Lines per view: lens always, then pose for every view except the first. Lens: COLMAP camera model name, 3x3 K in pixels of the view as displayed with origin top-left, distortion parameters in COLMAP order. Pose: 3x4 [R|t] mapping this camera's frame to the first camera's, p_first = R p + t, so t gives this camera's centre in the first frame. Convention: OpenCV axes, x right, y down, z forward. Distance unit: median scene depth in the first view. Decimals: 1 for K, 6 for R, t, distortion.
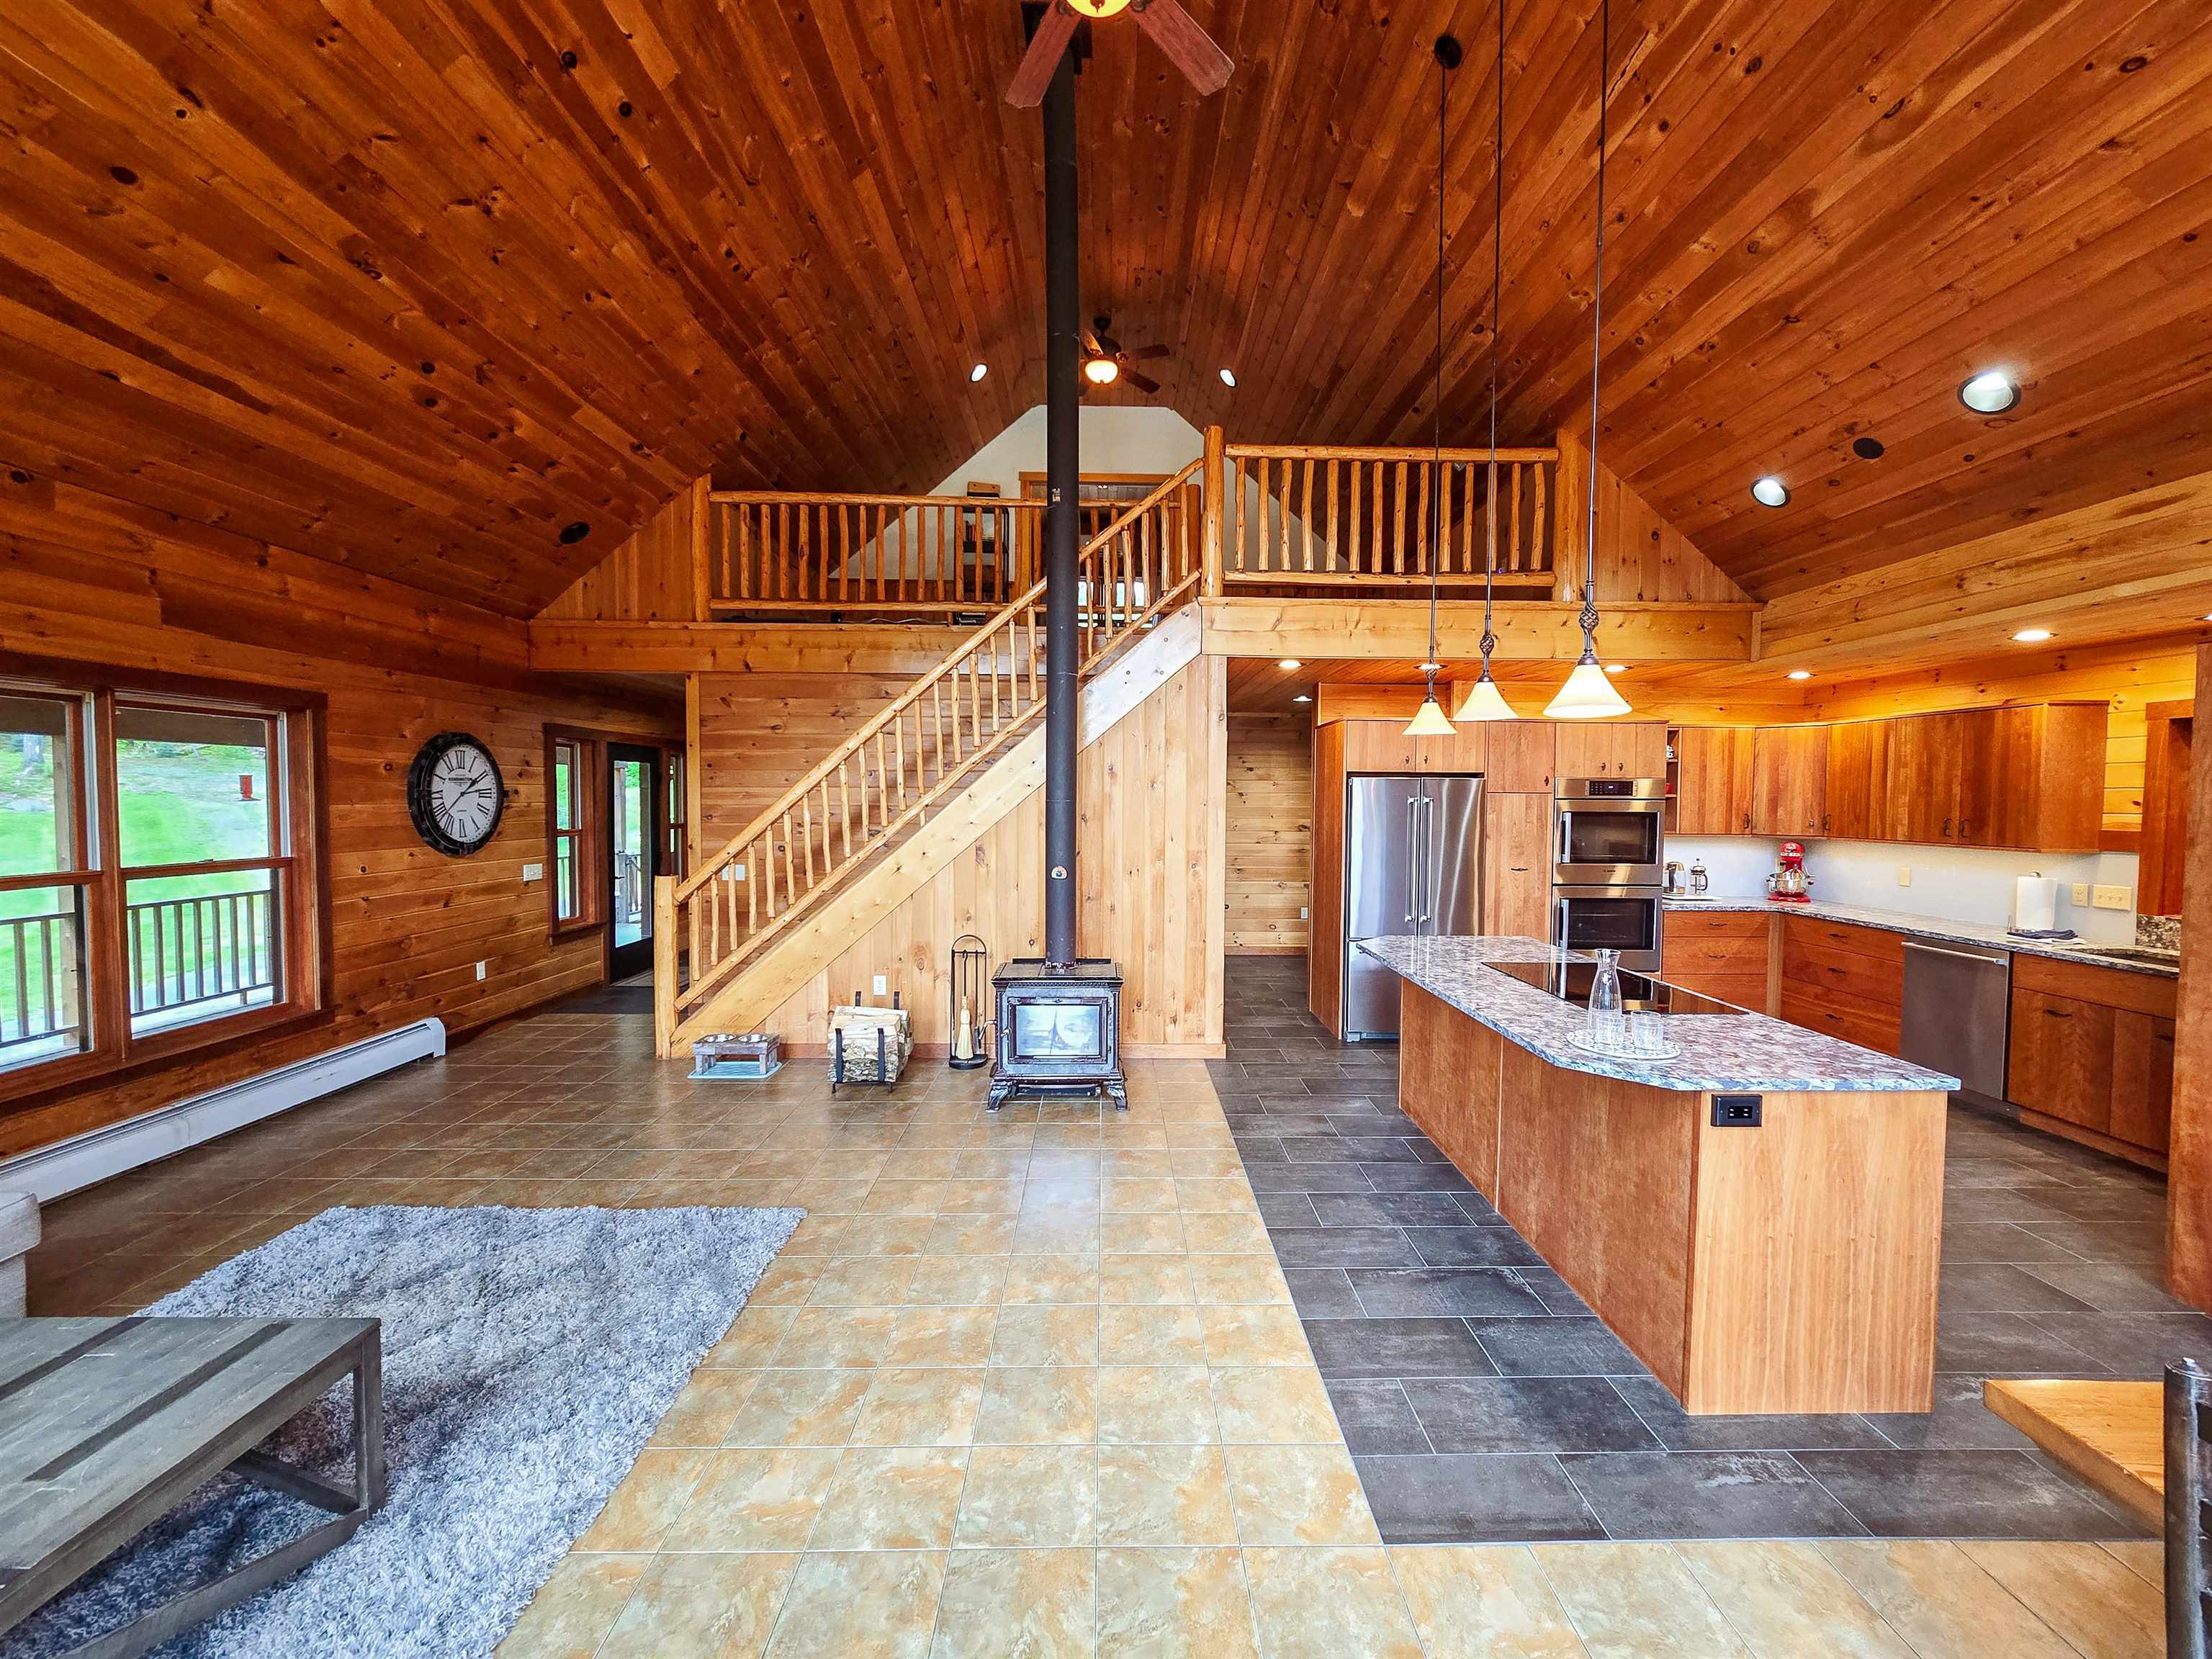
lens RADIAL K [[901.6, 0, 1121.0], [0, 901.6, 835.4], [0, 0, 1]] dist [-0.003955, -0.000360]
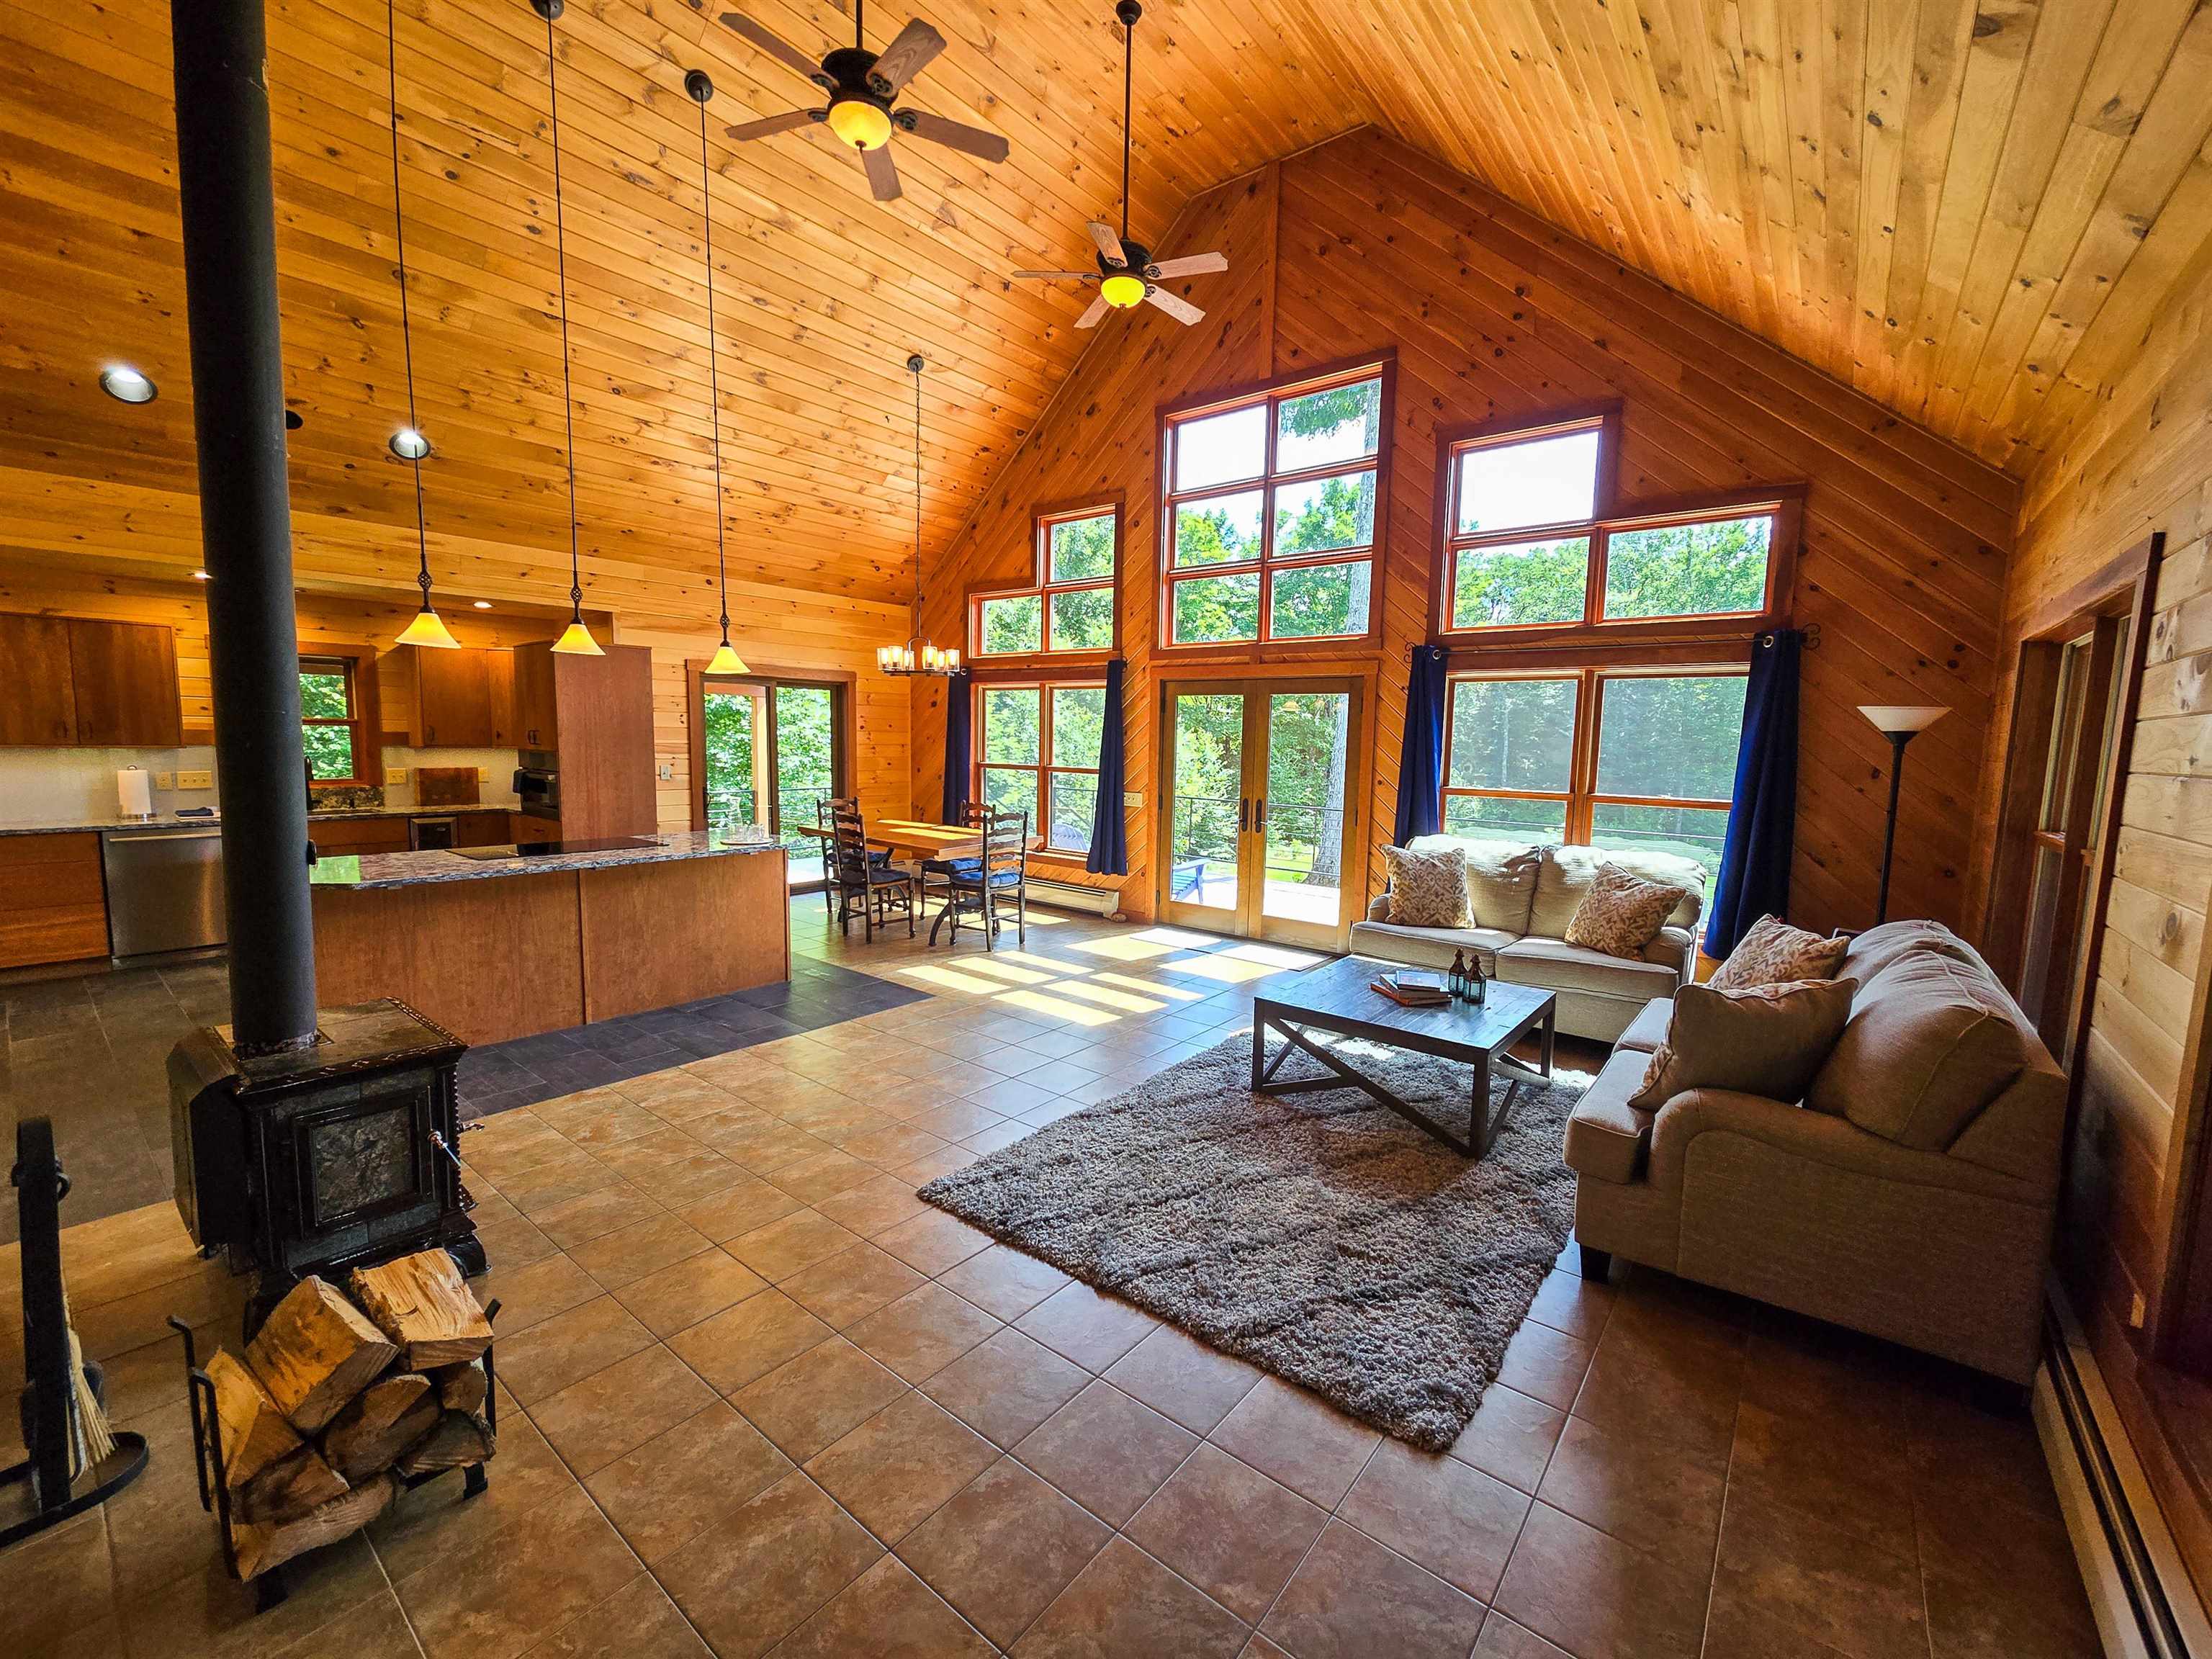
lens RADIAL K [[901.6, 0, 1121.0], [0, 901.6, 835.4], [0, 0, 1]] dist [-0.003955, -0.000360]
pose [[-0.770931, -0.094110, 0.629927, -0.882941], [-0.001024, 0.989205, 0.146532, -0.051267], [-0.636917, 0.112321, -0.762706, 1.295804]]
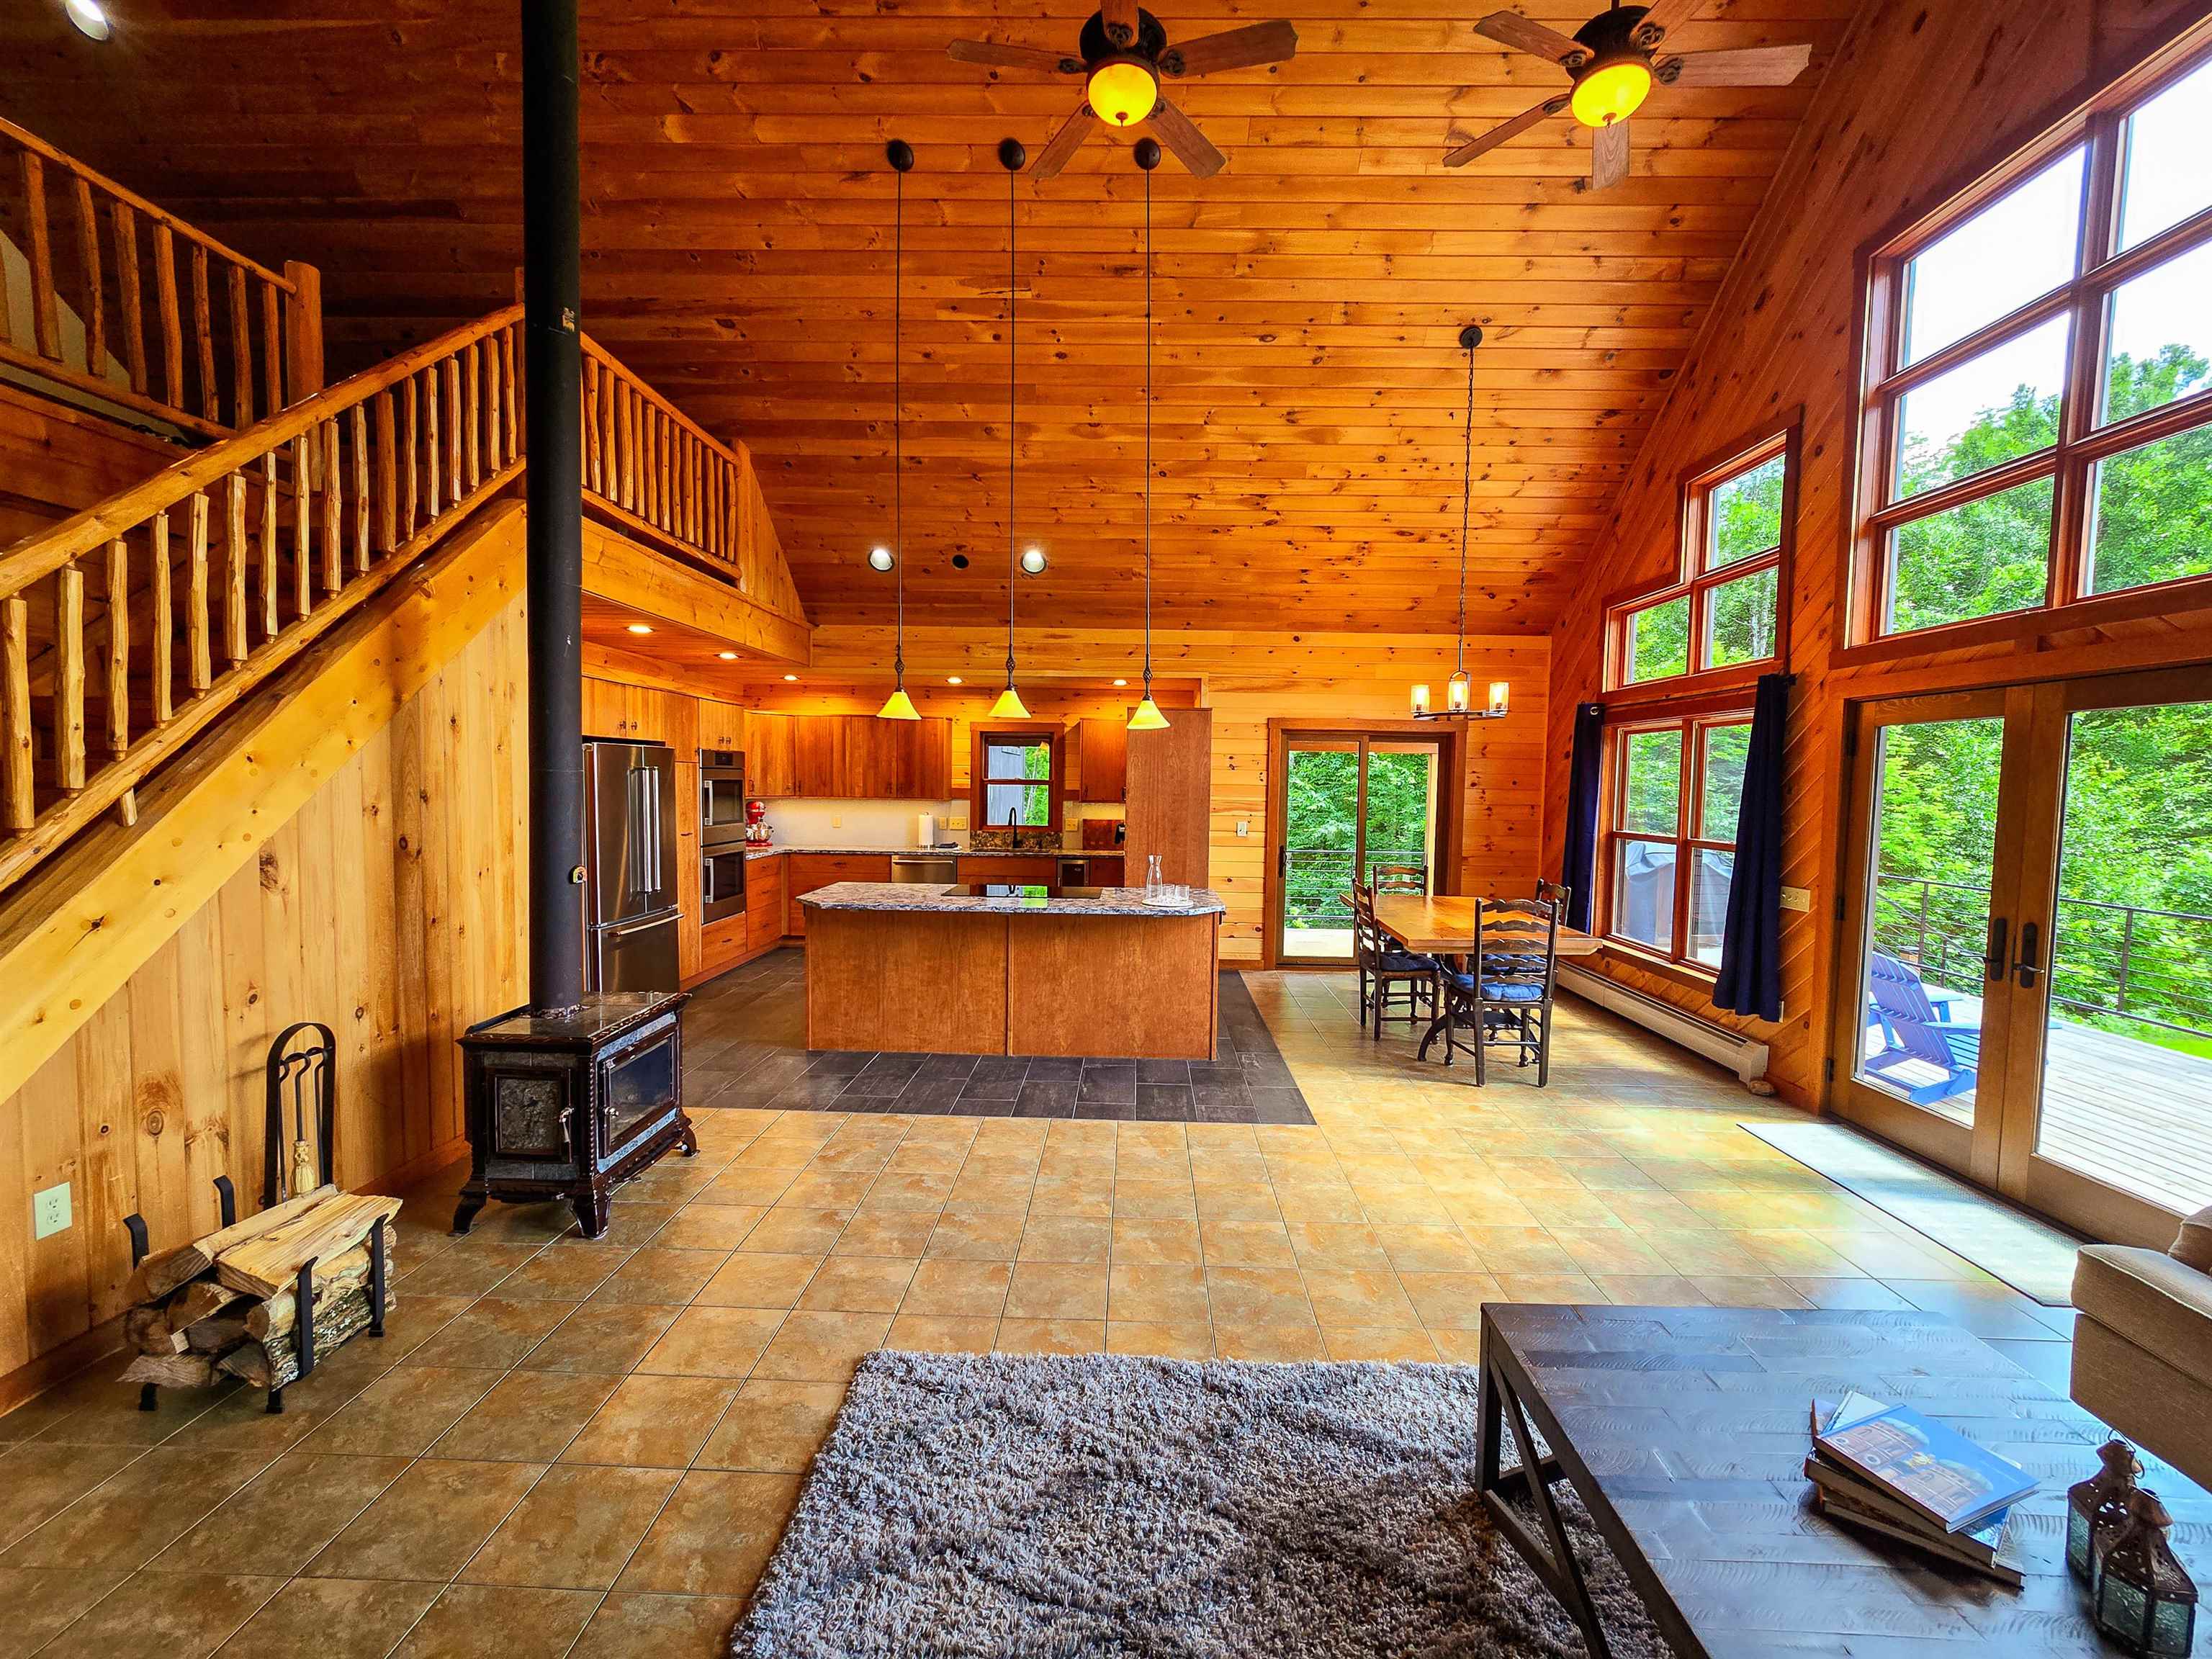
lens RADIAL K [[901.6, 0, 1121.0], [0, 901.6, 835.4], [0, 0, 1]] dist [-0.003955, -0.000360]
pose [[0.037405, -0.068995, 0.996916, -0.876823], [0.025359, 0.997358, 0.068074, -0.029611], [-0.998978, 0.022735, 0.039056, 0.656711]]
